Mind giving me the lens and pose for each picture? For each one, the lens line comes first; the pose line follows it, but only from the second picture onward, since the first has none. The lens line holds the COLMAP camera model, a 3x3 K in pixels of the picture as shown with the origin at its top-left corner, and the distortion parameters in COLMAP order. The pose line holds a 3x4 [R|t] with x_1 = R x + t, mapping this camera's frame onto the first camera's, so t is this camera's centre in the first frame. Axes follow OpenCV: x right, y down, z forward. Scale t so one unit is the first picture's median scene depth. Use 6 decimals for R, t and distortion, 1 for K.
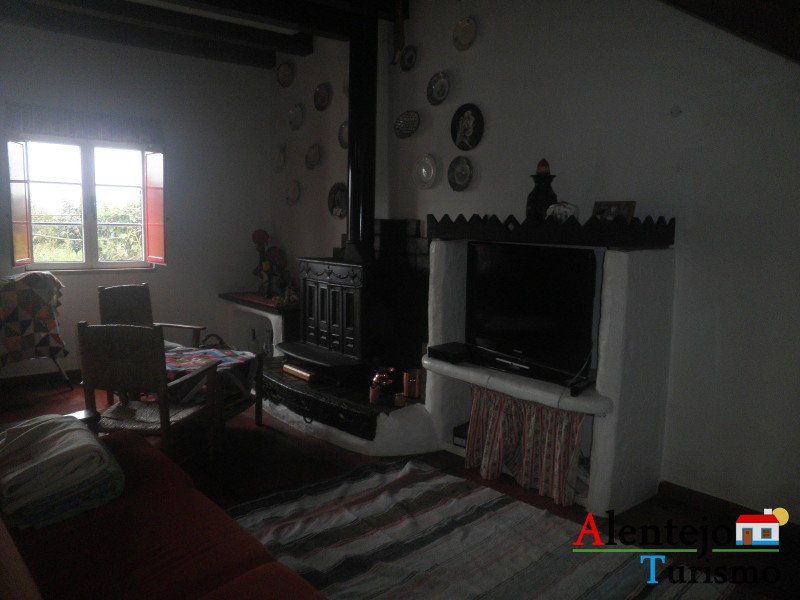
lens RADIAL K [[641.9, 0, 400.0], [0, 641.9, 300.0], [0, 0, 1]] dist [-0.007852, -0.000766]
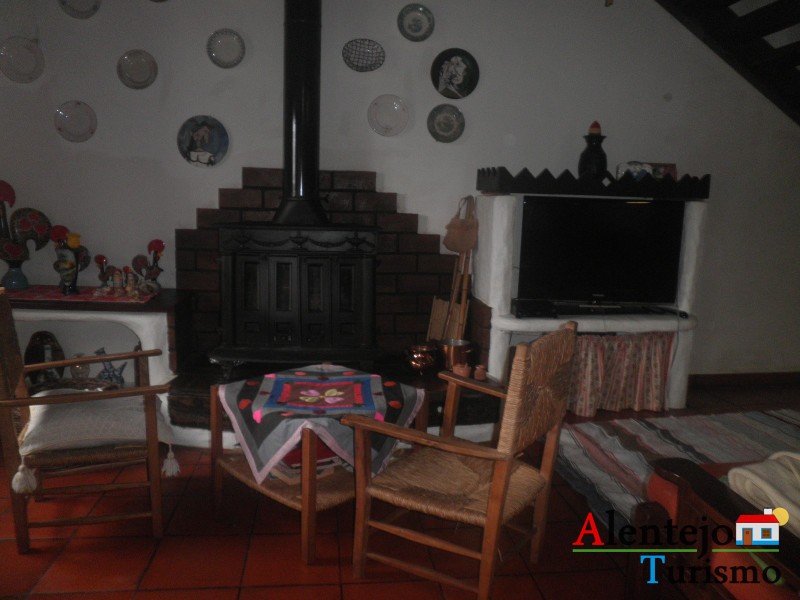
lens RADIAL K [[641.9, 0, 400.0], [0, 641.9, 300.0], [0, 0, 1]] dist [-0.007852, -0.000766]
pose [[0.557054, -0.142008, 0.818245, -0.756568], [0.081149, 0.989864, 0.116547, -0.058141], [-0.826502, 0.001476, 0.562931, 0.541440]]
